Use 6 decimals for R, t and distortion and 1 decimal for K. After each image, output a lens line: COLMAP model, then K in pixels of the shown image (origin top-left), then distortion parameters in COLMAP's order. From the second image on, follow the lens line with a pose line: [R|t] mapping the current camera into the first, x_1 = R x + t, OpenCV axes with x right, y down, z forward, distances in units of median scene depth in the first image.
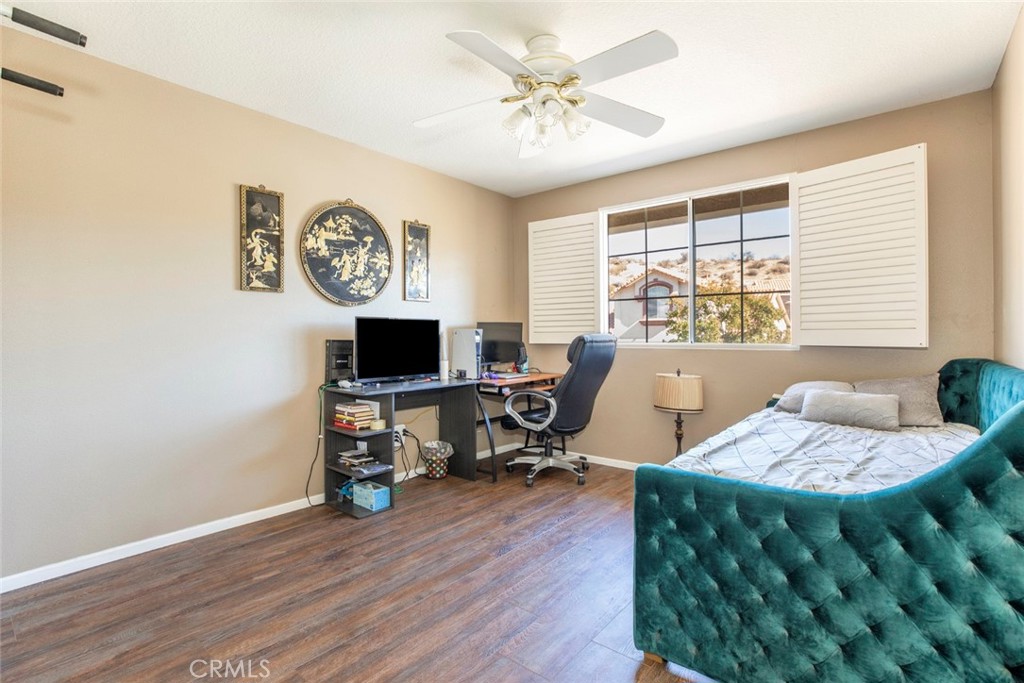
lens RADIAL K [[481.5, 0, 511.6], [0, 481.5, 337.3], [0, 0, 1]] dist [0.021375, 0.000681]
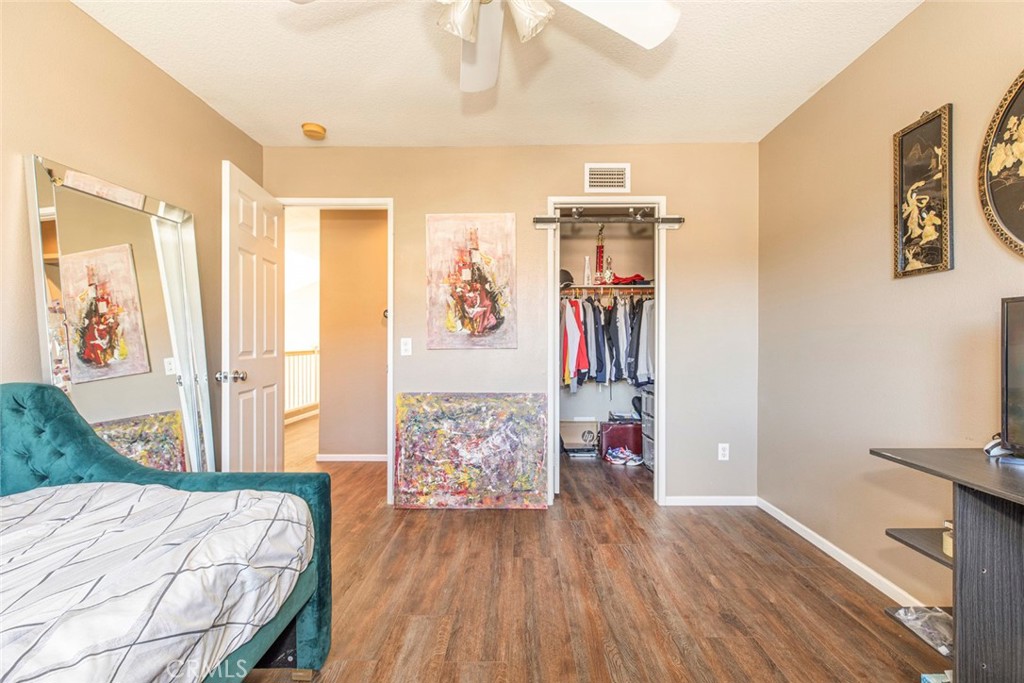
lens RADIAL K [[481.5, 0, 513.3], [0, 481.5, 344.1], [0, 0, 1]] dist [0.021375, 0.000681]
pose [[-0.790089, 0.007156, -0.612950, 0.337429], [0.003343, 0.999967, 0.007365, -0.006552], [0.612982, 0.003769, -0.790088, 1.190924]]
